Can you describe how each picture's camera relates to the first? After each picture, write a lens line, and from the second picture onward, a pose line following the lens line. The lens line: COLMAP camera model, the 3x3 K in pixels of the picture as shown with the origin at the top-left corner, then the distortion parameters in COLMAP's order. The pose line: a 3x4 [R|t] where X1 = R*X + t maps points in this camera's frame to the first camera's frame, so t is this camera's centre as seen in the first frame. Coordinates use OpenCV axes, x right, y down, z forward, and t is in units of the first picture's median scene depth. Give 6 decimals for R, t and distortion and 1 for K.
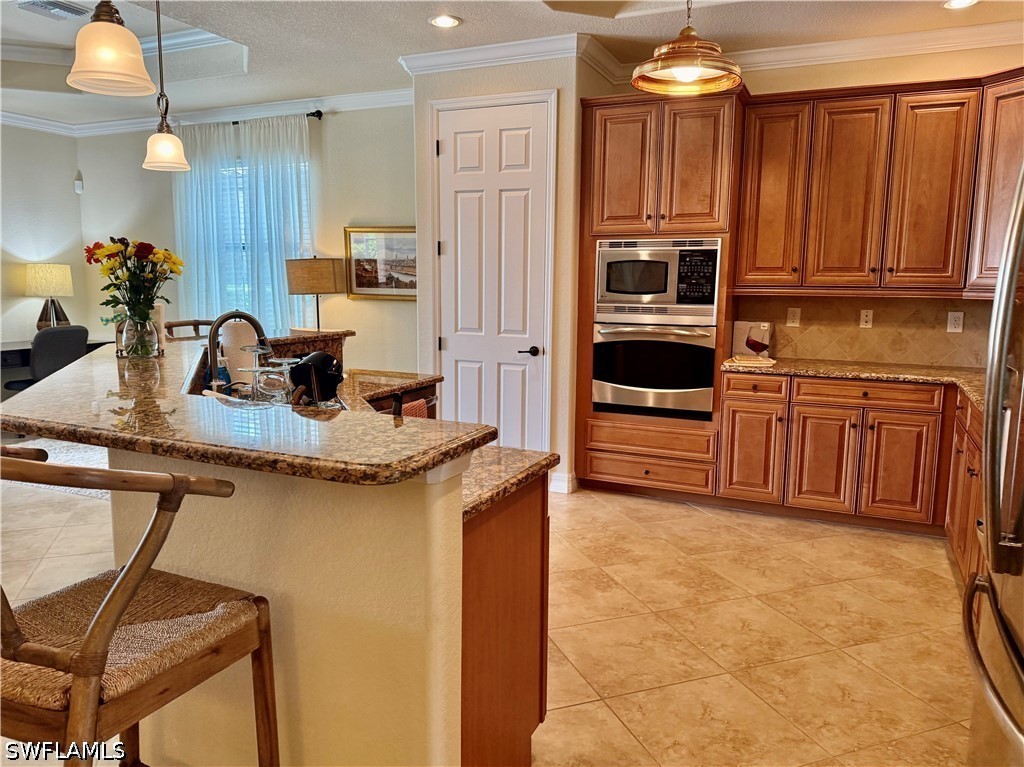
lens RADIAL K [[713.3, 0, 512.0], [0, 713.3, 383.5], [0, 0, 1]] dist [0.071904, -0.099059]
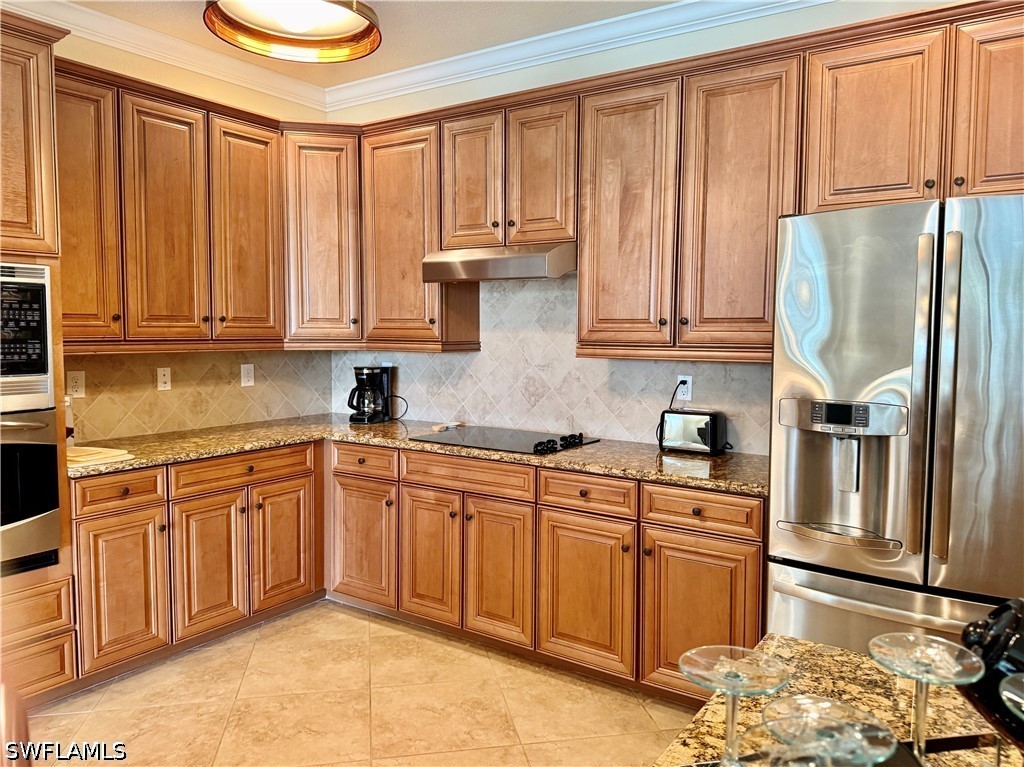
lens RADIAL K [[737.0, 0, 512.0], [0, 737.0, 383.5], [0, 0, 1]] dist [0.113086, -0.211197]
pose [[0.174269, -0.080770, 0.981380, -0.267565], [0.139251, 0.988636, 0.056639, -0.081751], [-0.974802, 0.126788, 0.183536, 0.497479]]
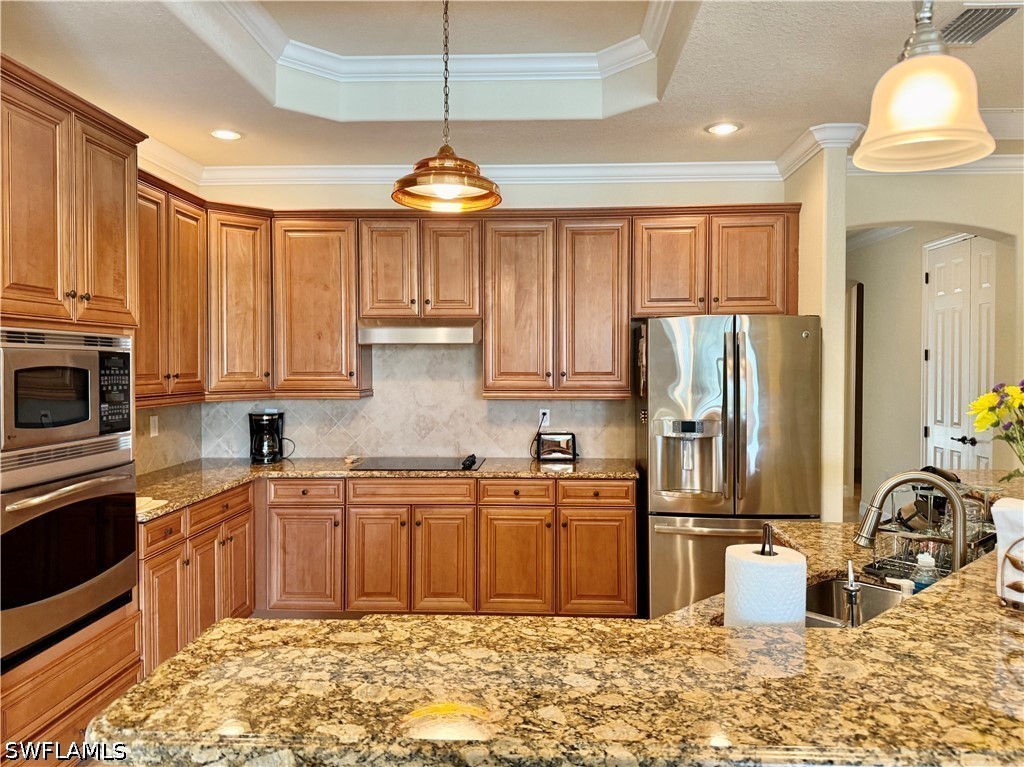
lens RADIAL K [[729.6, 0, 513.0], [0, 729.6, 377.2], [0, 0, 1]] dist [0.103251, -0.201927]
pose [[-0.366158, -0.025223, 0.930211, -0.505827], [0.134849, 0.987643, 0.079861, -0.166118], [-0.920730, 0.154679, -0.358232, 0.901073]]
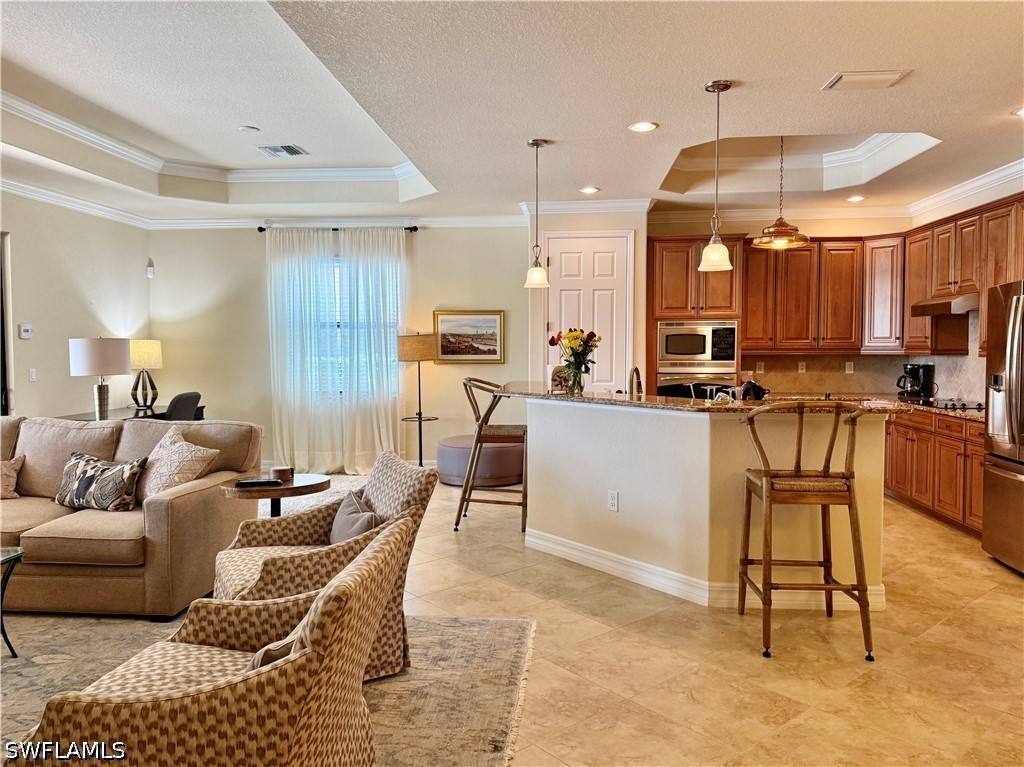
lens RADIAL K [[713.3, 0, 512.0], [0, 713.3, 383.5], [0, 0, 1]] dist [0.071904, -0.099059]
pose [[0.947668, -0.031387, 0.317710, -0.731508], [0.059879, 0.994970, -0.080312, 0.046077], [-0.313591, 0.095133, 0.944781, -0.402690]]
